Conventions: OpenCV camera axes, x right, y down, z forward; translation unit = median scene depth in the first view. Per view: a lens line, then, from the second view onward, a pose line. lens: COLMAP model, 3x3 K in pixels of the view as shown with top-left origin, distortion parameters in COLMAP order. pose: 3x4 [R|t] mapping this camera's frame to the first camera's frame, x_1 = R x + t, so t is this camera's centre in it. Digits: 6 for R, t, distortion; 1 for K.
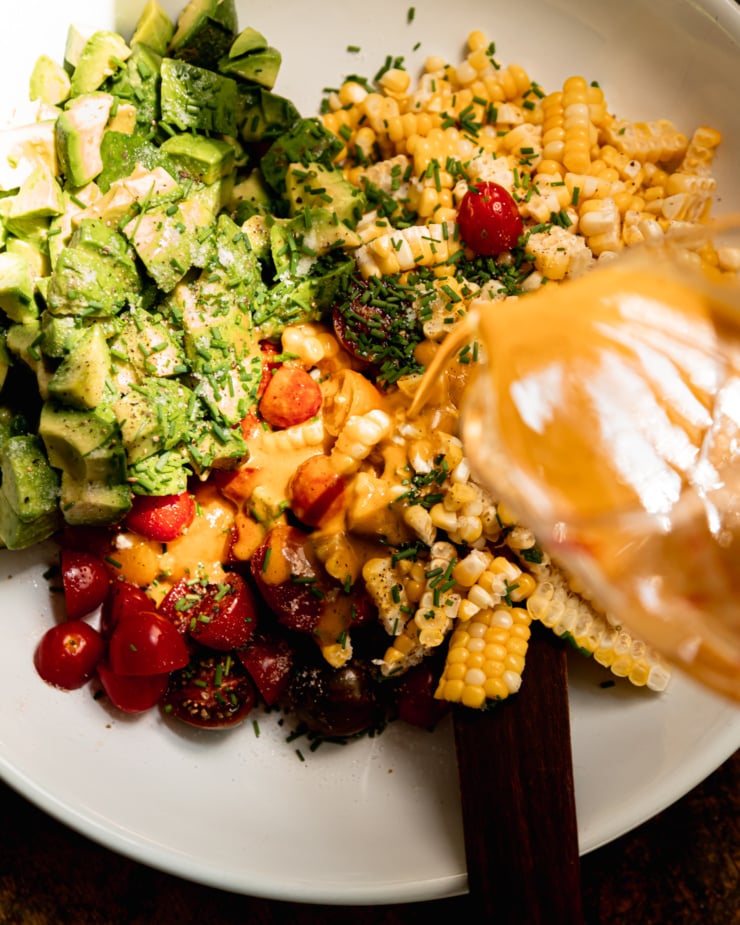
lens RADIAL K [[1700.2, 0, 369.3], [0, 1700.2, 495.1], [0, 0, 1]] dist [0.020283, -0.000622]
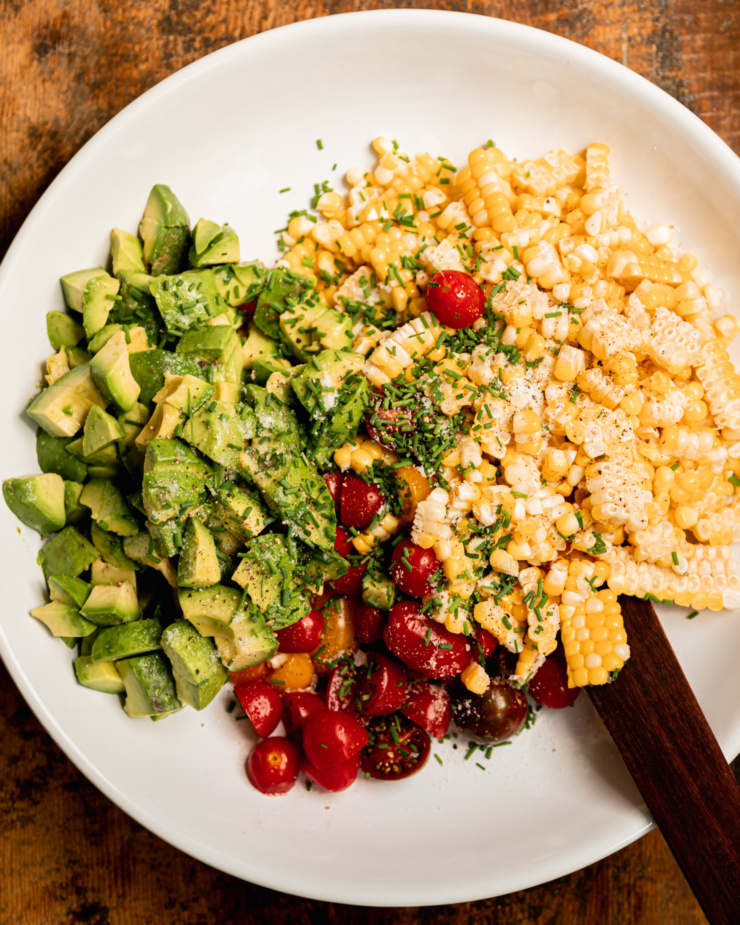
lens RADIAL K [[1700.2, 0, 369.3], [0, 1700.2, 495.1], [0, 0, 1]] dist [0.020283, -0.000622]
pose [[0.920581, -0.389056, -0.034160, 0.002731], [0.390551, 0.916813, 0.083213, -0.159732], [-0.001056, -0.089945, 0.995946, -0.192848]]
